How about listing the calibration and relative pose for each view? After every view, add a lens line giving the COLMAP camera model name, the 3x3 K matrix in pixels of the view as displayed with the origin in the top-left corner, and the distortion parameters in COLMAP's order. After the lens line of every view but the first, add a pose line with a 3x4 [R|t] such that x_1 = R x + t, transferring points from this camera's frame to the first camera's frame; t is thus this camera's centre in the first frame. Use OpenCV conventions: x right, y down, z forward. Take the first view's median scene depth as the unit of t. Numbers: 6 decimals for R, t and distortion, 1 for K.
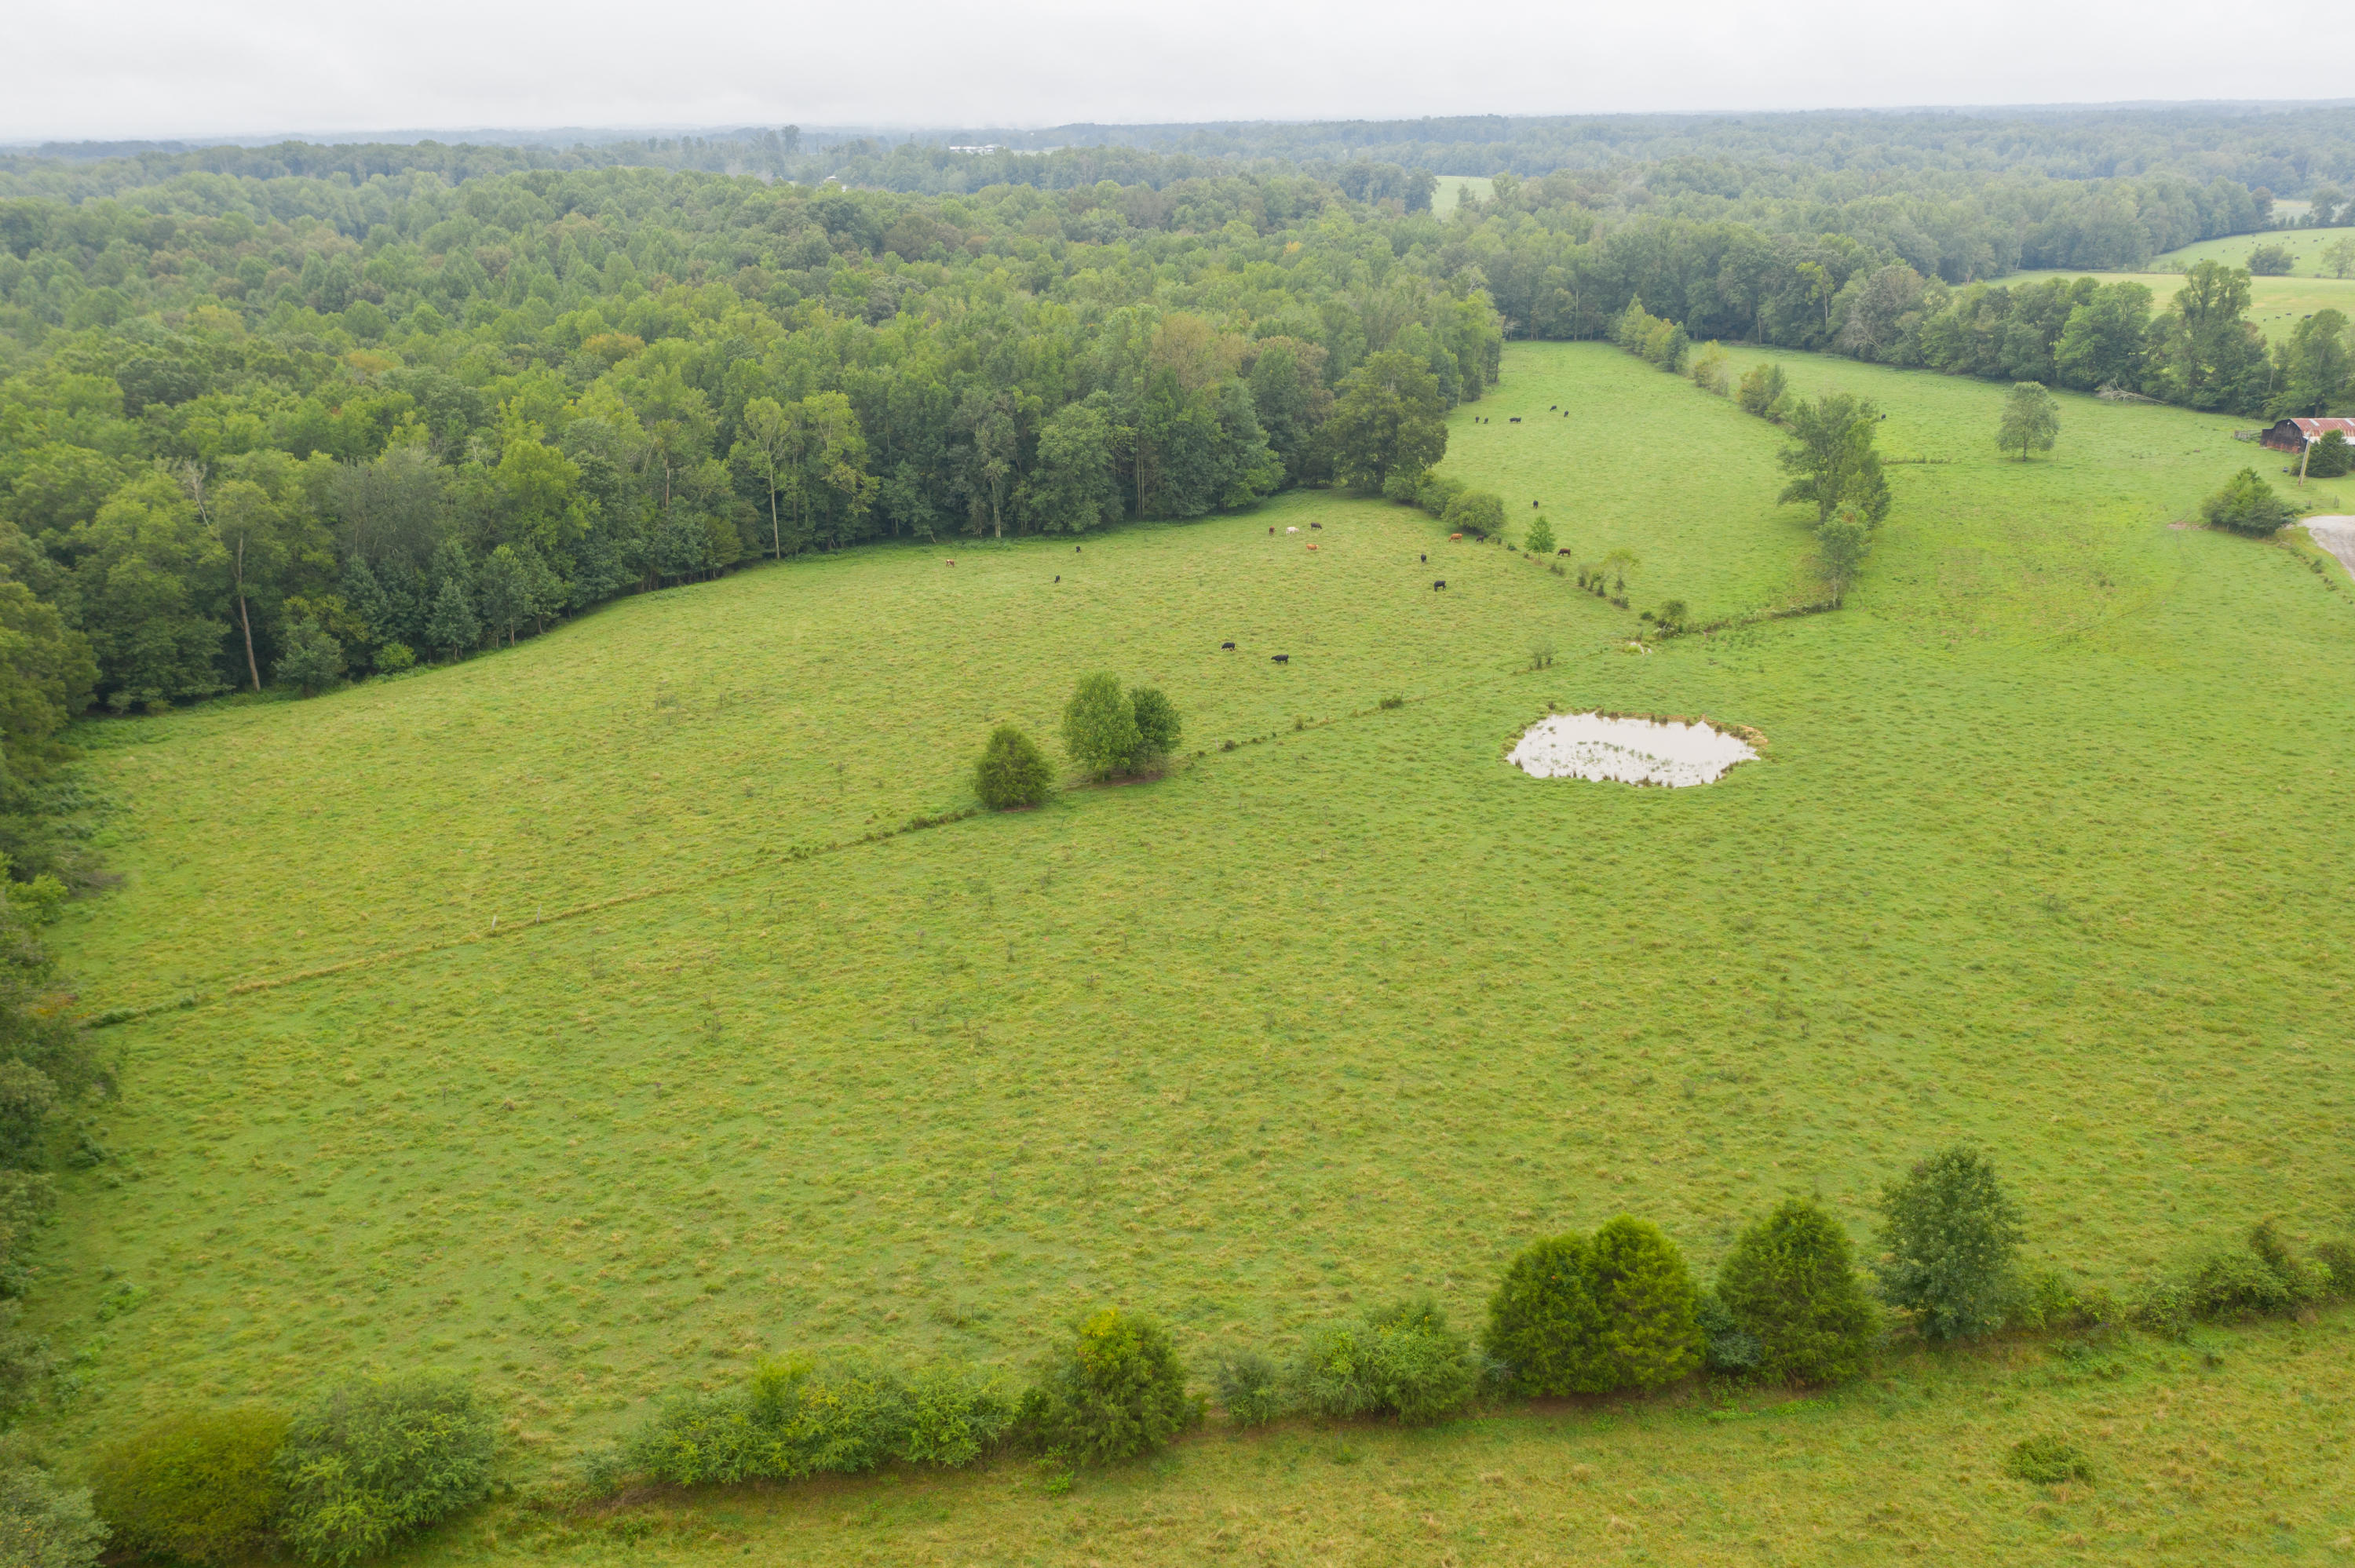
lens RADIAL K [[1838.6, 0, 1177.0], [0, 1838.6, 779.3], [0, 0, 1]] dist [-0.013042, 0.008855]
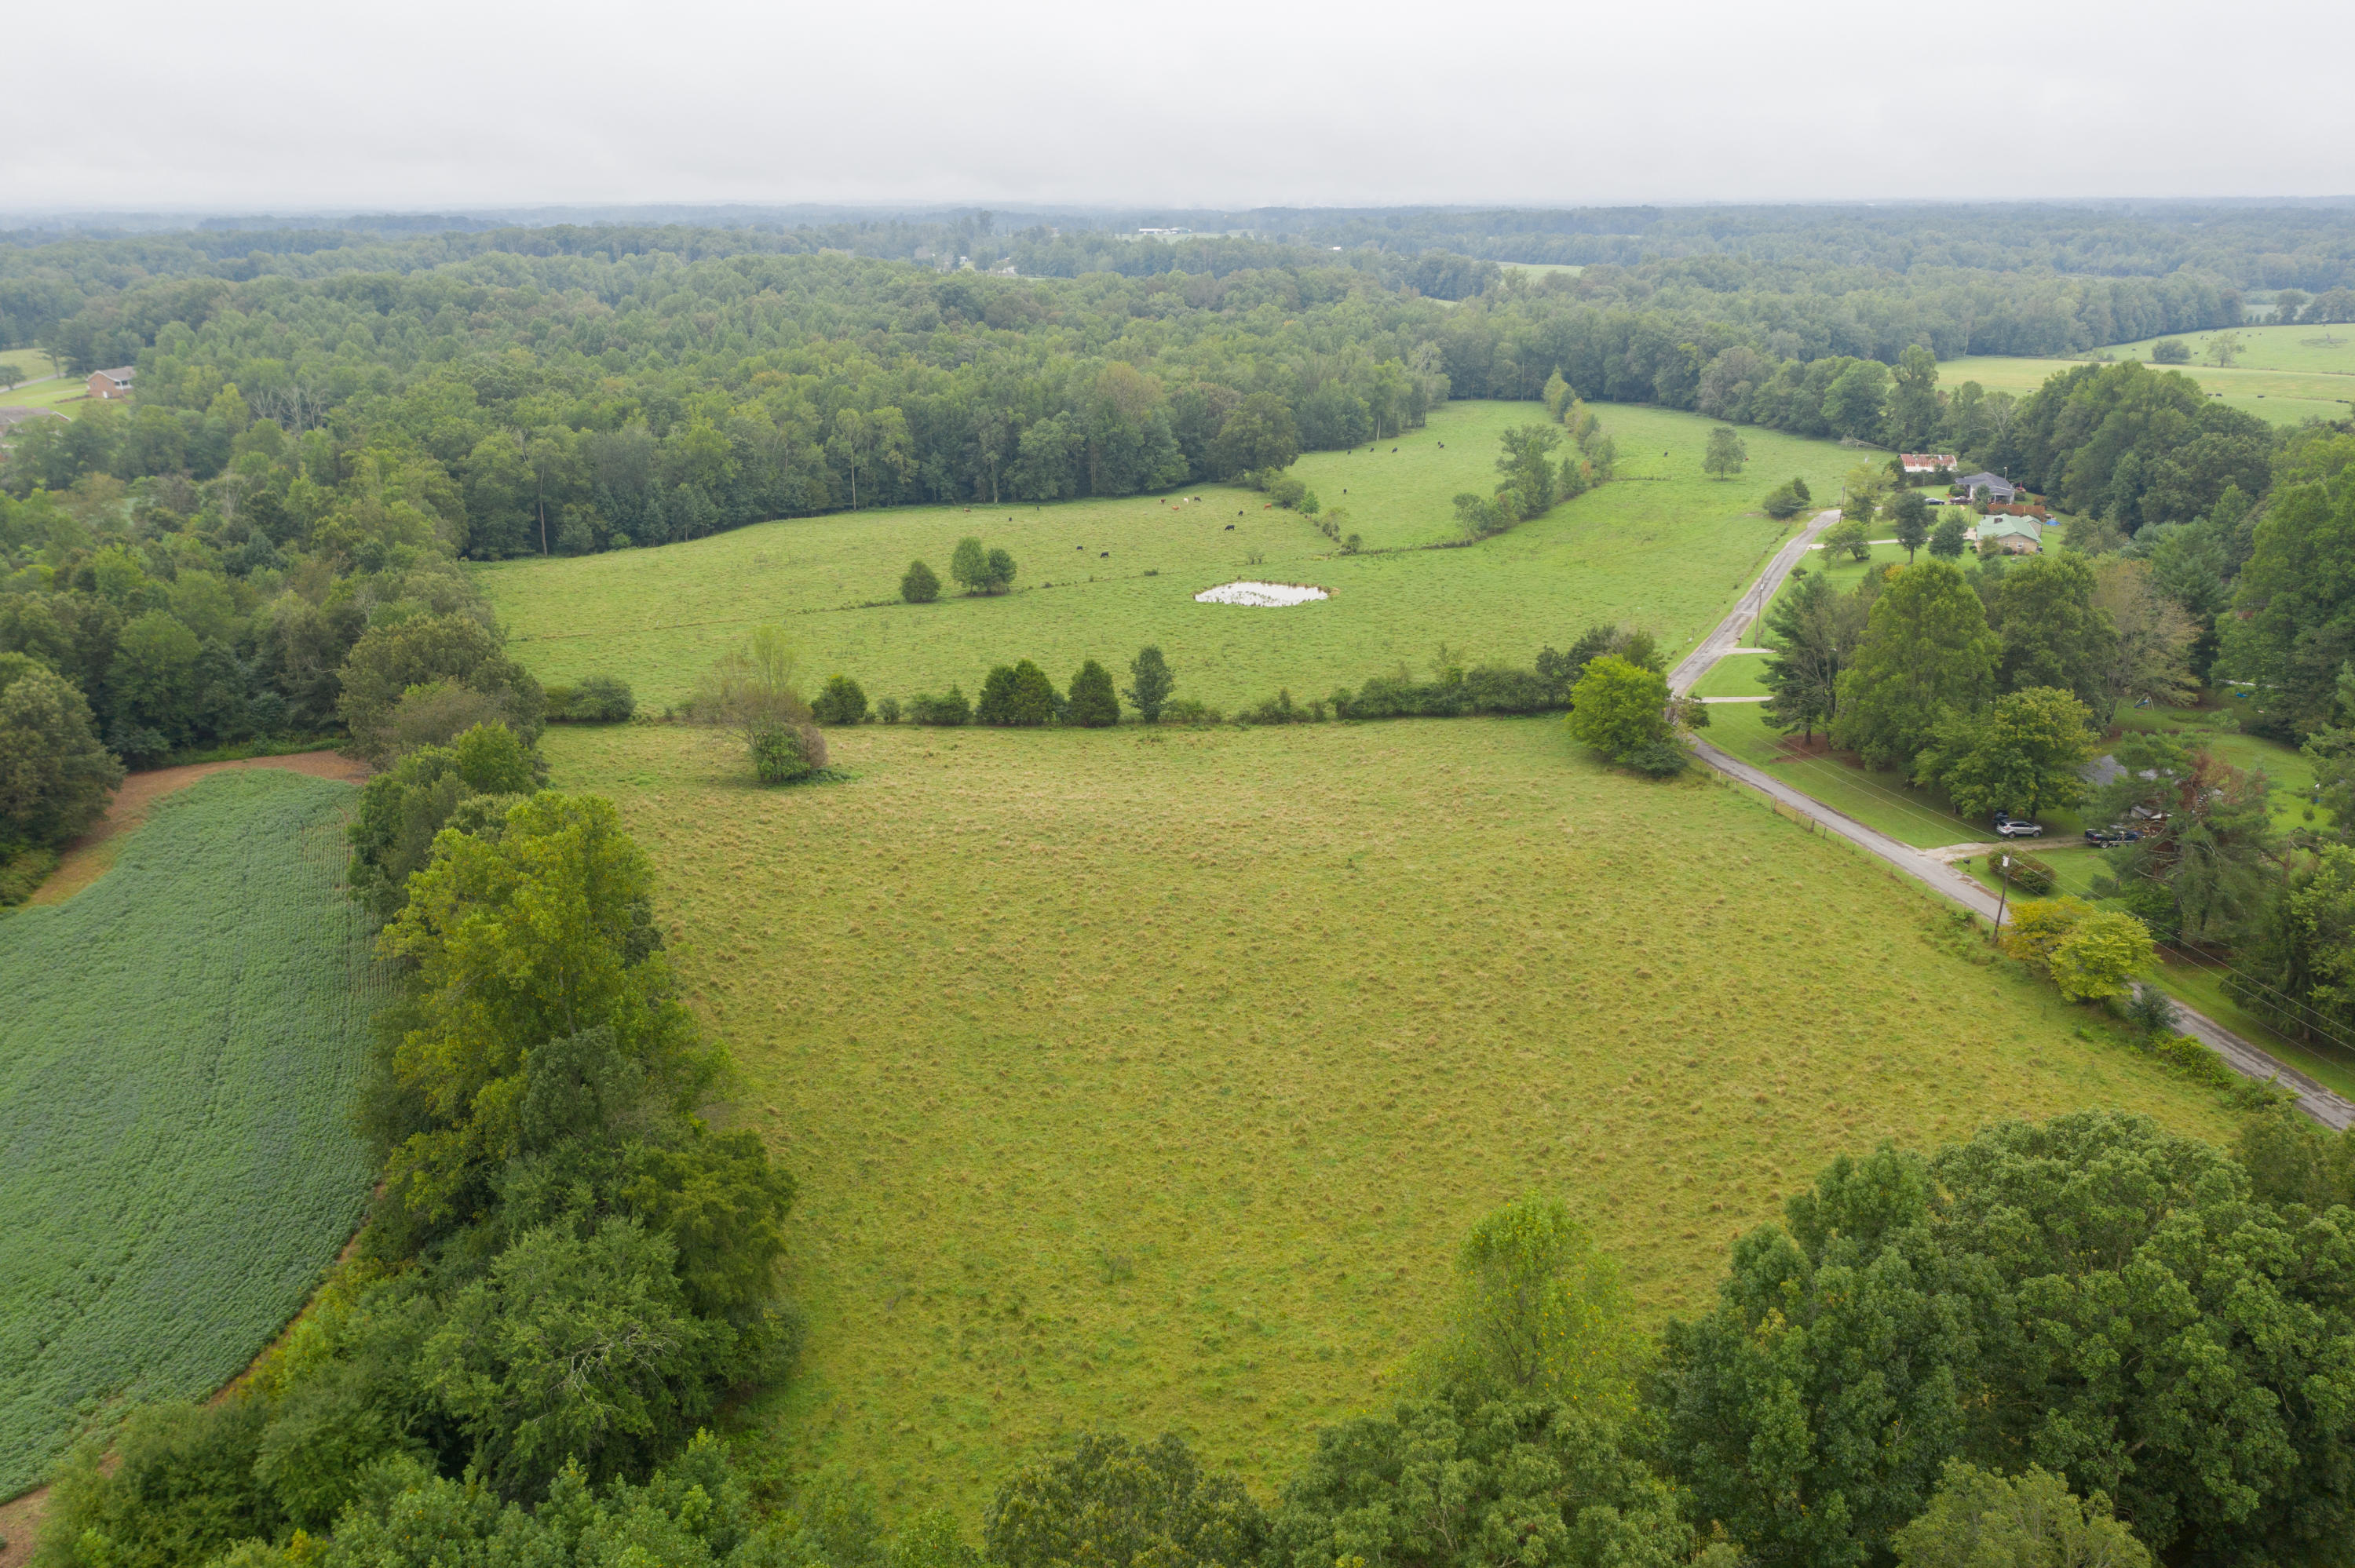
lens RADIAL K [[1838.6, 0, 1179.8], [0, 1838.6, 779.9], [0, 0, 1]] dist [-0.013042, 0.008855]
pose [[0.993508, 0.044122, -0.104856, 0.246753], [-0.048098, 0.998205, -0.035694, 0.161160], [0.103093, 0.040505, 0.993847, -0.561890]]
